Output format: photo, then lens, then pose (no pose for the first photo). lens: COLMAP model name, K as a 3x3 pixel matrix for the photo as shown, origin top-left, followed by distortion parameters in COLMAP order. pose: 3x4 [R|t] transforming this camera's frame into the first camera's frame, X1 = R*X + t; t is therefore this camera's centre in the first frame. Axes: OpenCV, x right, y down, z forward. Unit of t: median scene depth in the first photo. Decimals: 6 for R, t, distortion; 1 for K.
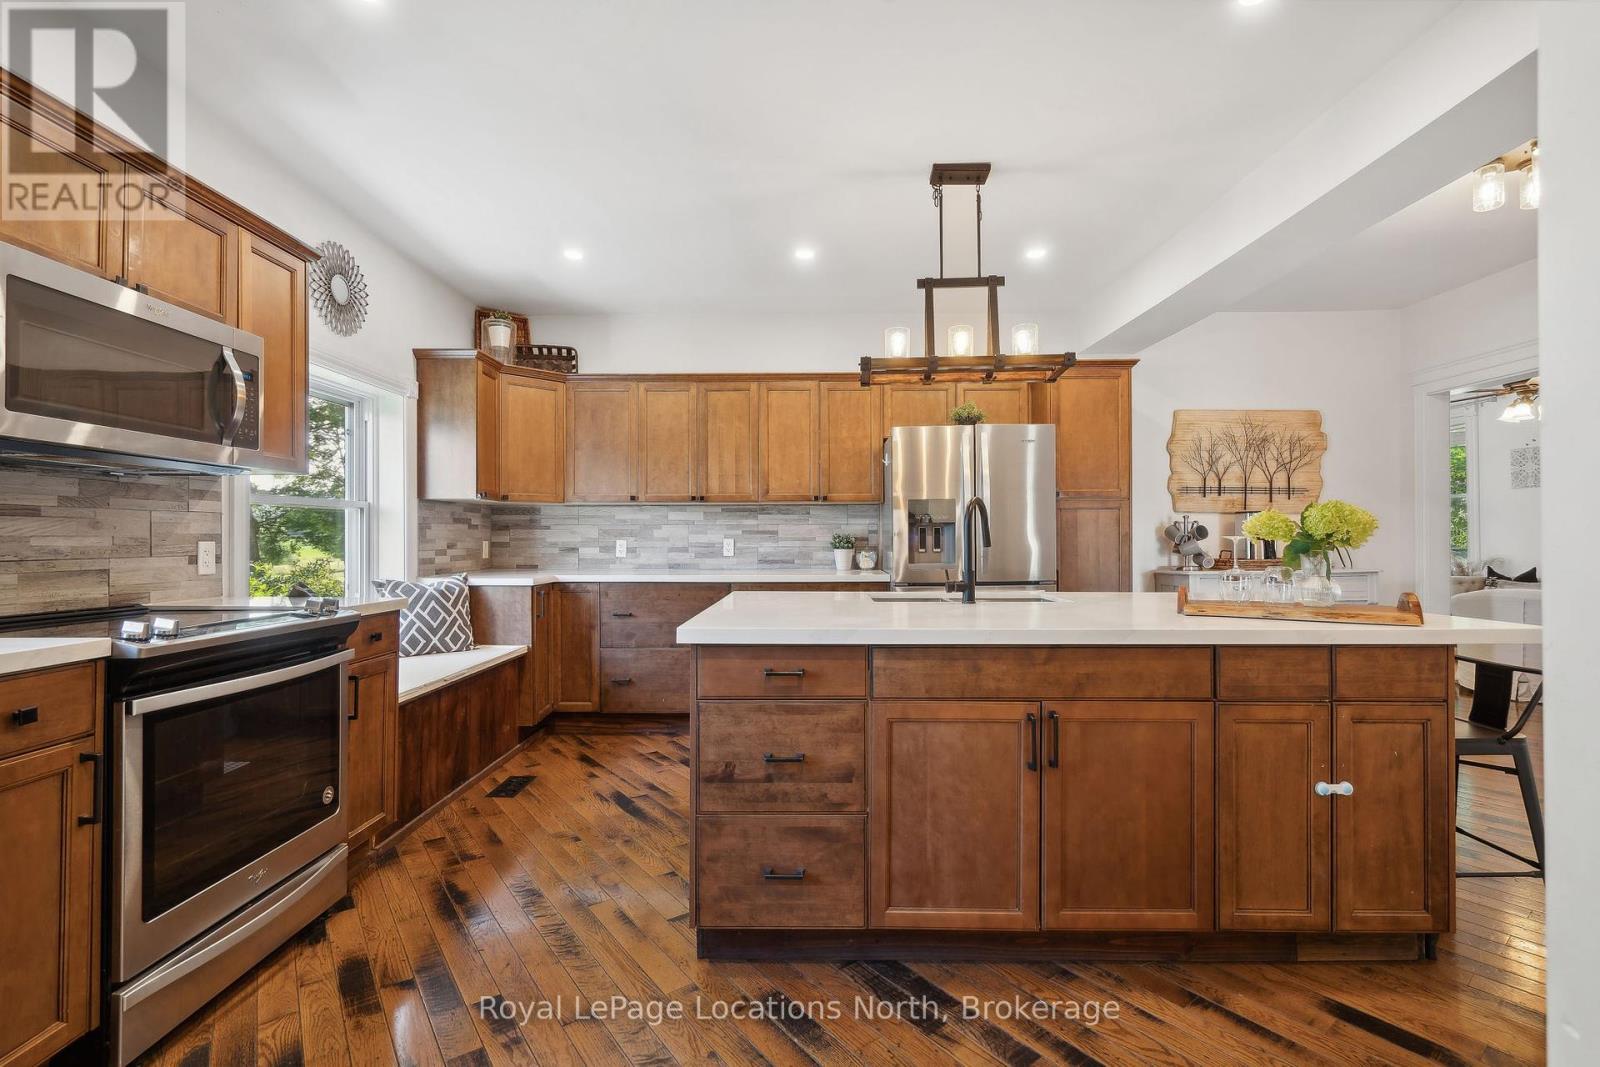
lens RADIAL K [[734.2, 0, 815.3], [0, 734.2, 530.3], [0, 0, 1]] dist [-0.003922, 0.003828]
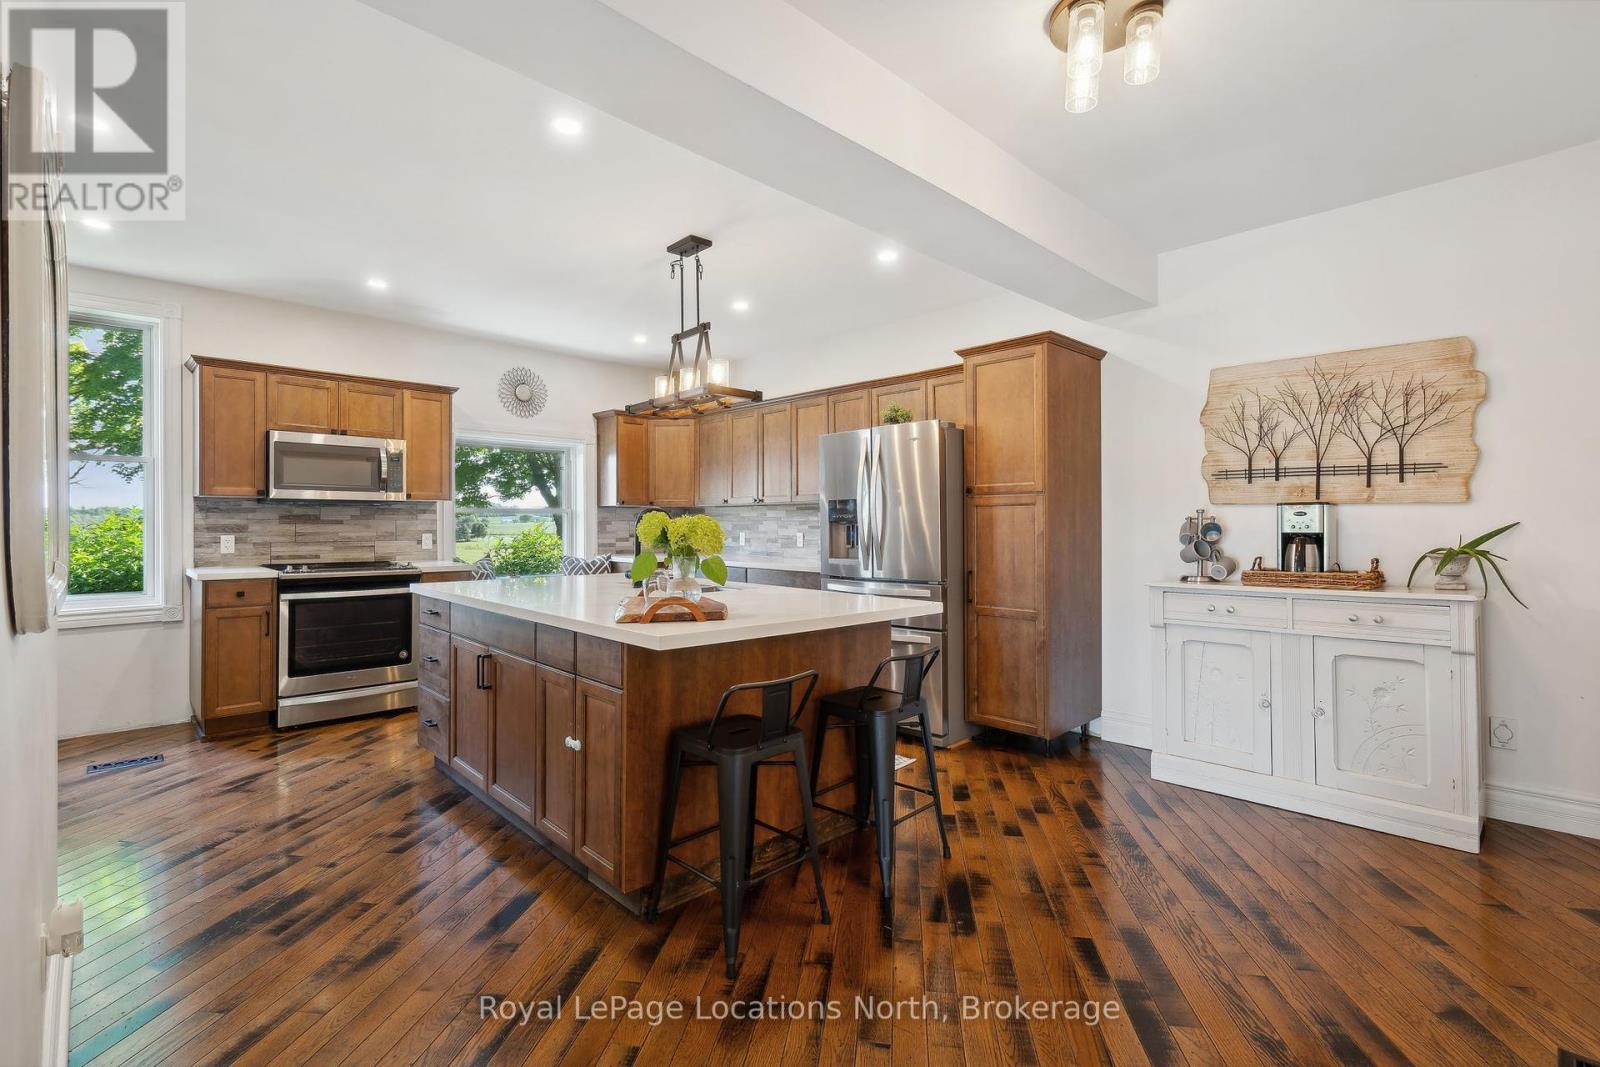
lens RADIAL K [[734.2, 0, 794.9], [0, 734.2, 520.2], [0, 0, 1]] dist [-0.003922, 0.003828]
pose [[0.685921, 0.000028, -0.727676, 0.810802], [0.005798, 0.999968, 0.005503, -0.016227], [0.727653, -0.007994, 0.685899, 0.178499]]
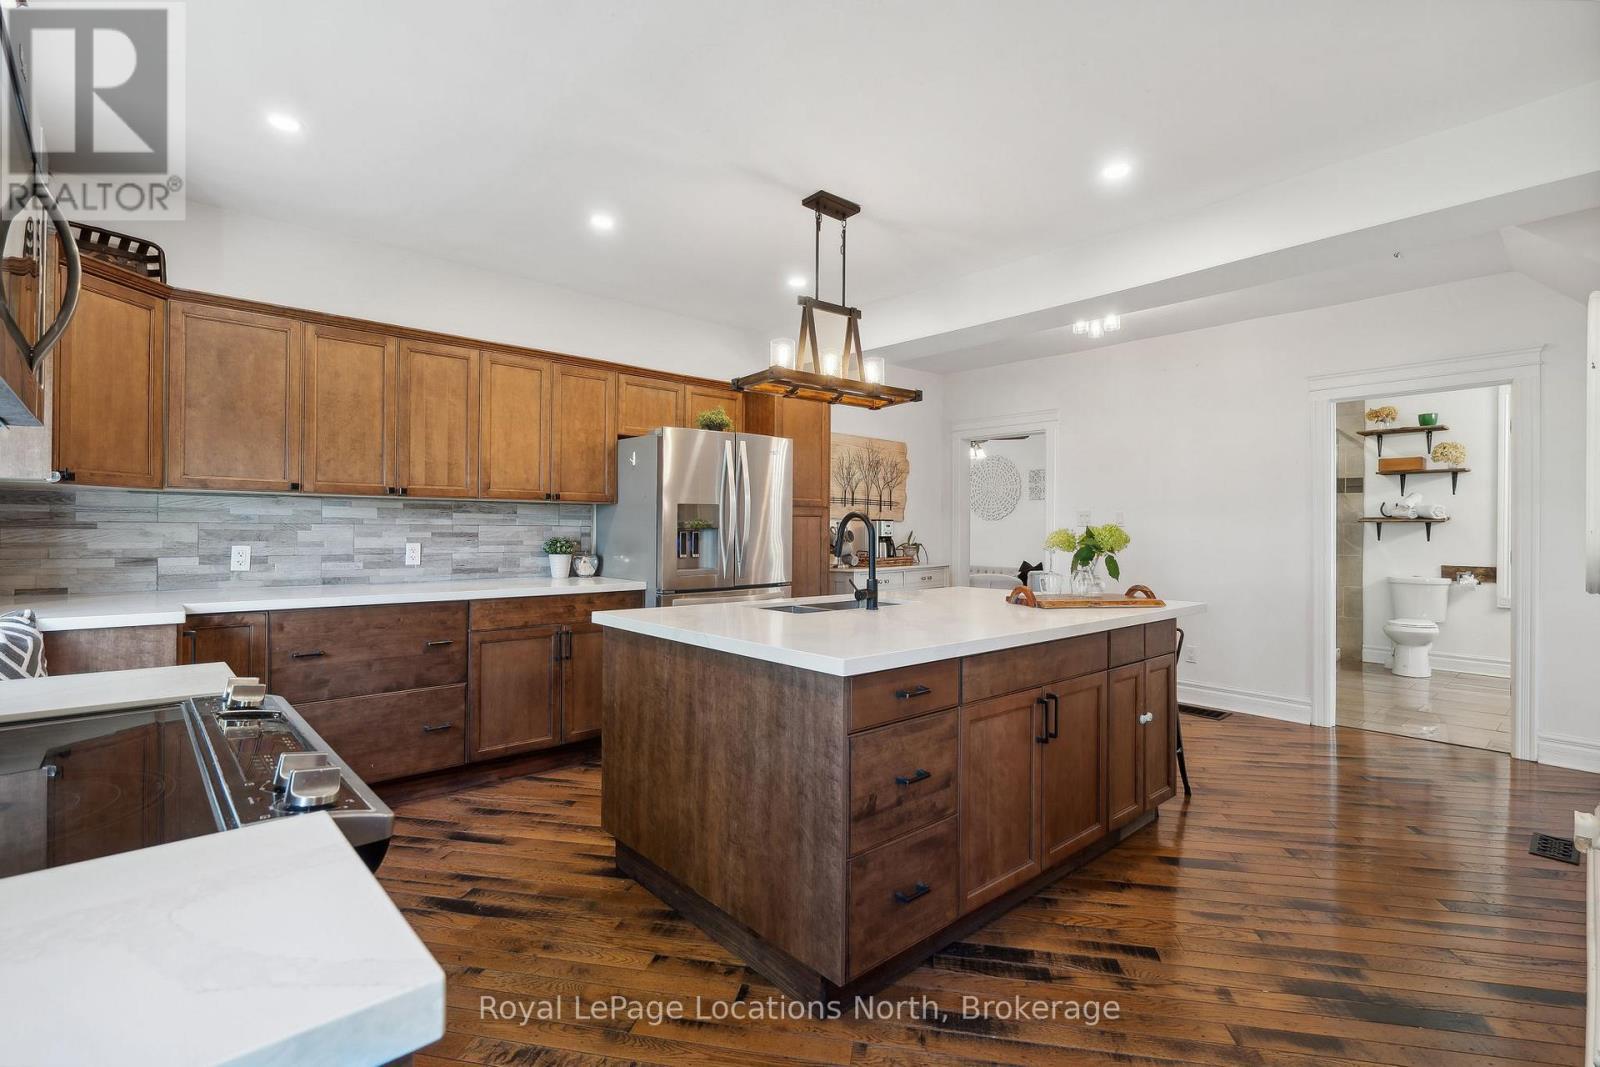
lens RADIAL K [[734.2, 0, 808.9], [0, 734.2, 522.8], [0, 0, 1]] dist [-0.003922, 0.003828]
pose [[0.738412, 0.014229, 0.674200, -0.357576], [-0.015027, 0.999876, -0.004644, -0.013322], [-0.674183, -0.006702, 0.738534, 0.154087]]
